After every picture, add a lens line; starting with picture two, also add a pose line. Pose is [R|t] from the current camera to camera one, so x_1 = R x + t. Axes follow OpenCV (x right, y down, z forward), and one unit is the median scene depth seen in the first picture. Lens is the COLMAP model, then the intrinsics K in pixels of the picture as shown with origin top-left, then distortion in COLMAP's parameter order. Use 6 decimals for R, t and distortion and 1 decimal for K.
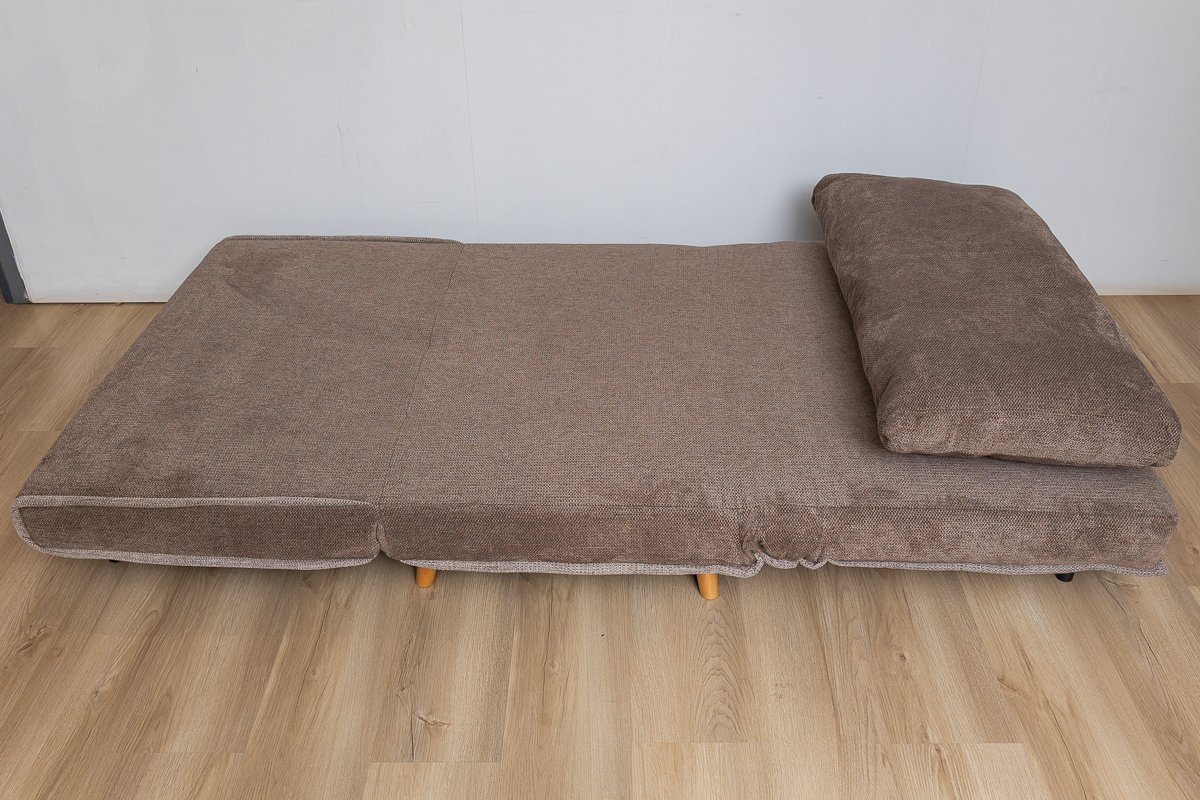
lens RADIAL K [[1104.0, 0, 592.1], [0, 1104.0, 399.0], [0, 0, 1]] dist [-0.000833, 0.000000]
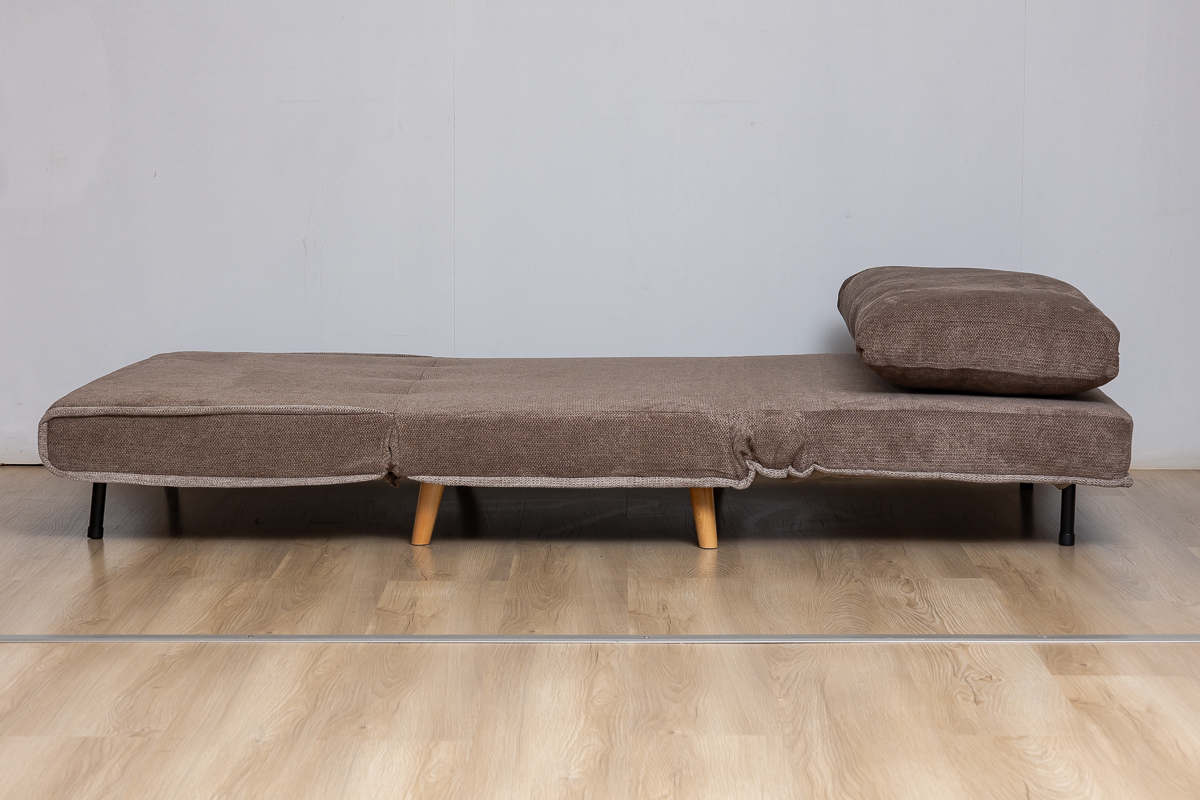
lens RADIAL K [[3070.2, 0, 601.1], [0, 3070.2, 401.2], [0, 0, 1]] dist [-0.009362, 0.000000]
pose [[0.999779, 0.018911, 0.009193, -0.020332], [-0.012729, 0.892326, -0.451212, 1.420212], [-0.016735, 0.450995, 0.892370, -1.655944]]
